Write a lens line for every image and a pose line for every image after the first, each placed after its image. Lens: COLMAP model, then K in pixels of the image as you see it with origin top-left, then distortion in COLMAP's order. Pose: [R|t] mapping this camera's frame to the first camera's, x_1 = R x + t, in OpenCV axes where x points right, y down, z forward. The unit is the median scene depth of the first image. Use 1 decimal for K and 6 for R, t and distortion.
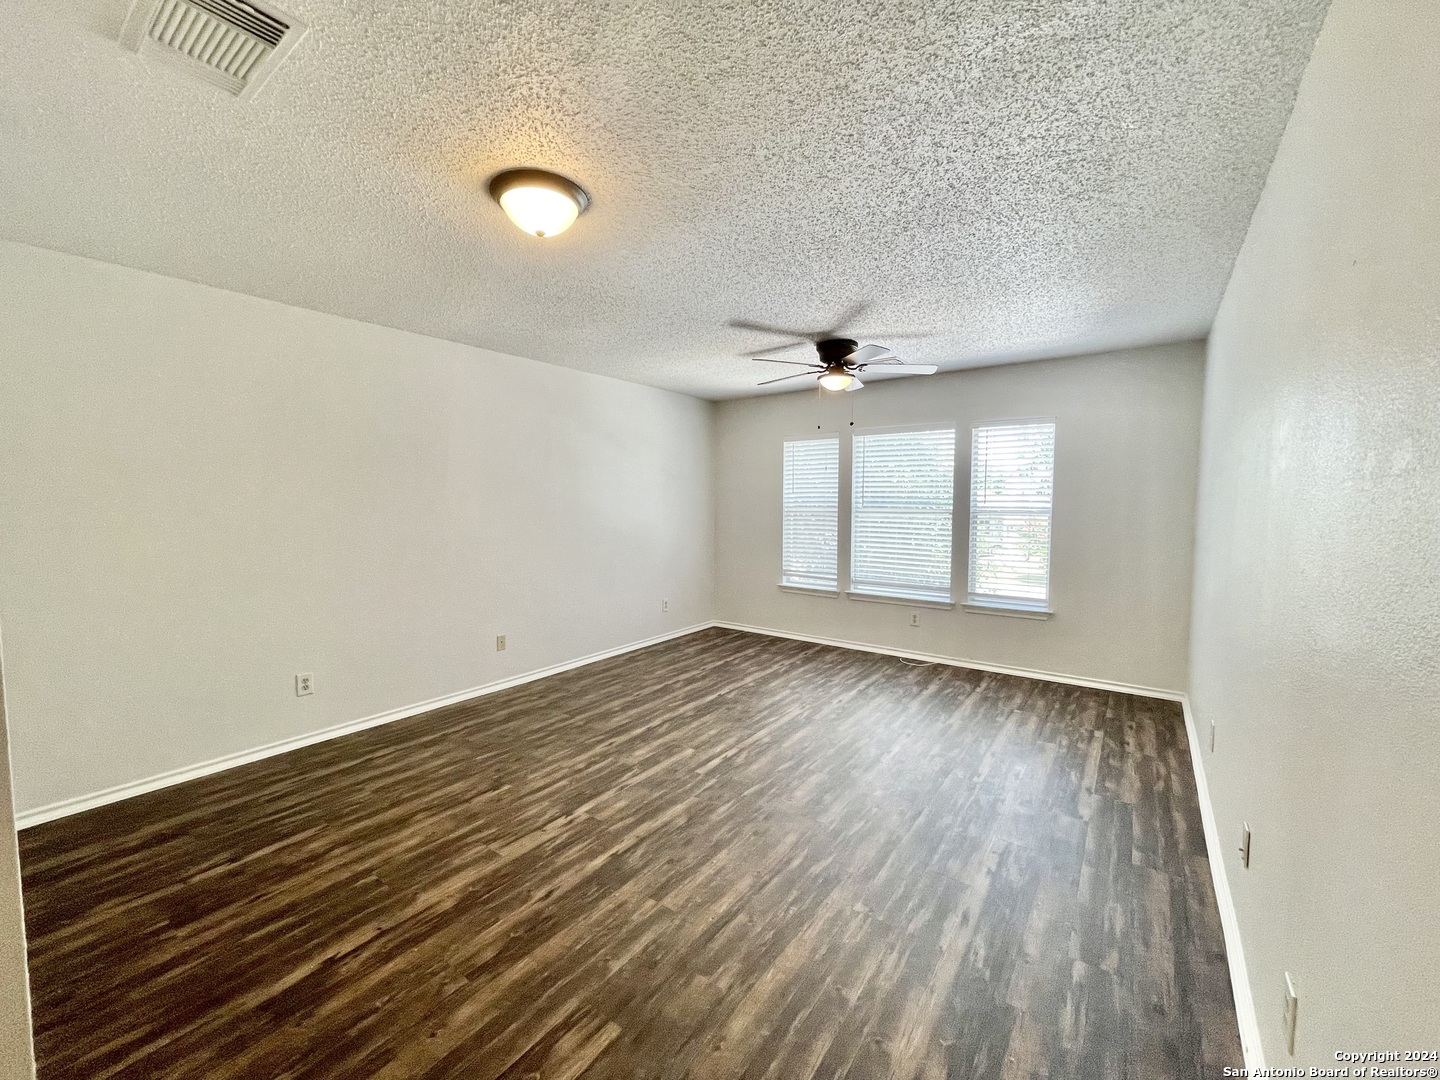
lens RADIAL K [[584.2, 0, 711.2], [0, 584.2, 544.9], [0, 0, 1]] dist [0.003390, -0.000087]
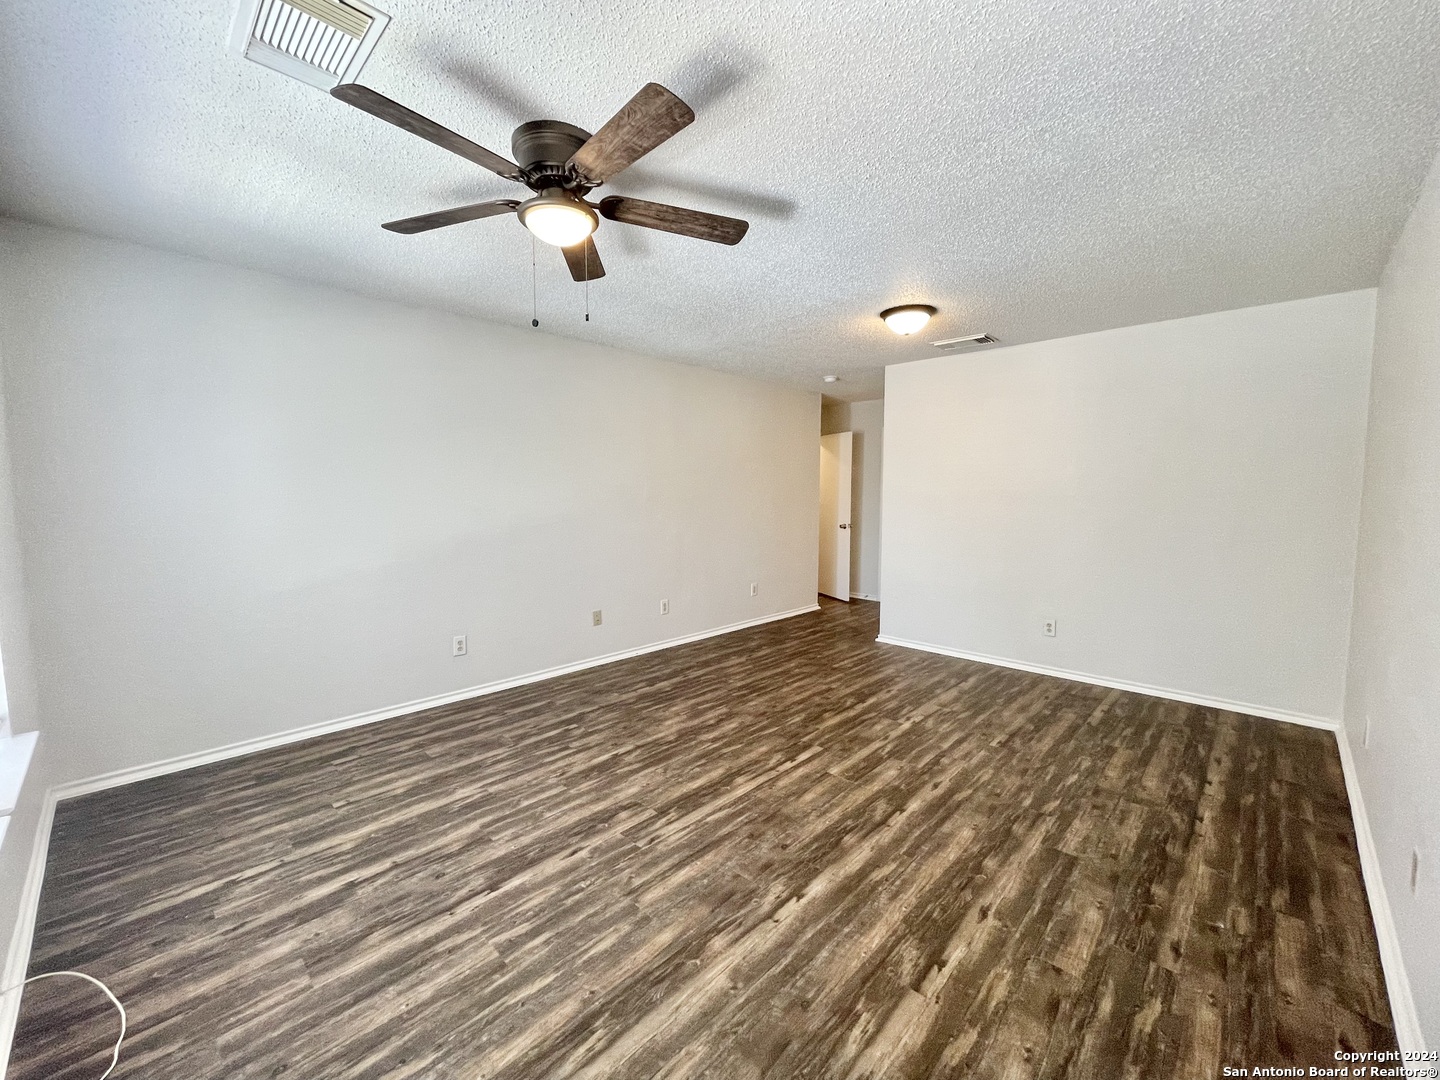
lens RADIAL K [[584.2, 0, 716.8], [0, 584.2, 539.7], [0, 0, 1]] dist [0.003390, -0.000087]
pose [[-0.992237, -0.012841, 0.123700, 0.033134], [0.006640, 0.987766, 0.155803, -0.126718], [-0.124187, 0.155415, -0.980012, 1.851172]]
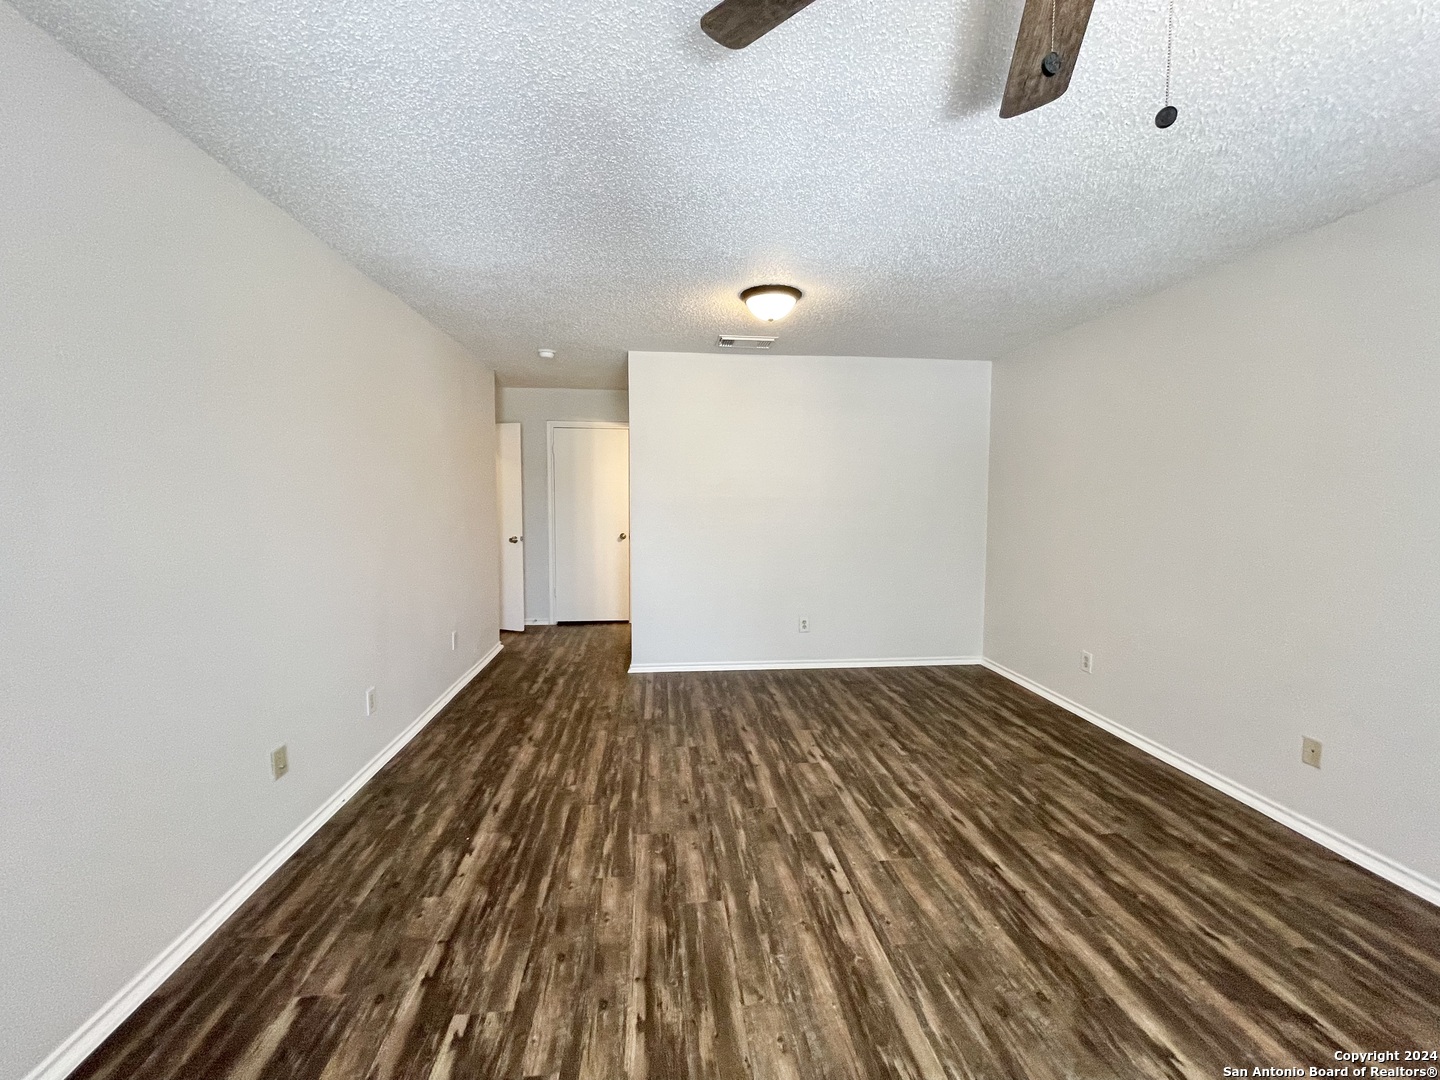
lens RADIAL K [[584.2, 0, 719.2], [0, 584.2, 535.3], [0, 0, 1]] dist [0.003390, -0.000087]
pose [[-0.736964, 0.043986, -0.674499, 0.562034], [-0.054620, 0.990742, 0.124287, -0.099109], [0.673722, 0.128436, -0.727739, 1.346534]]
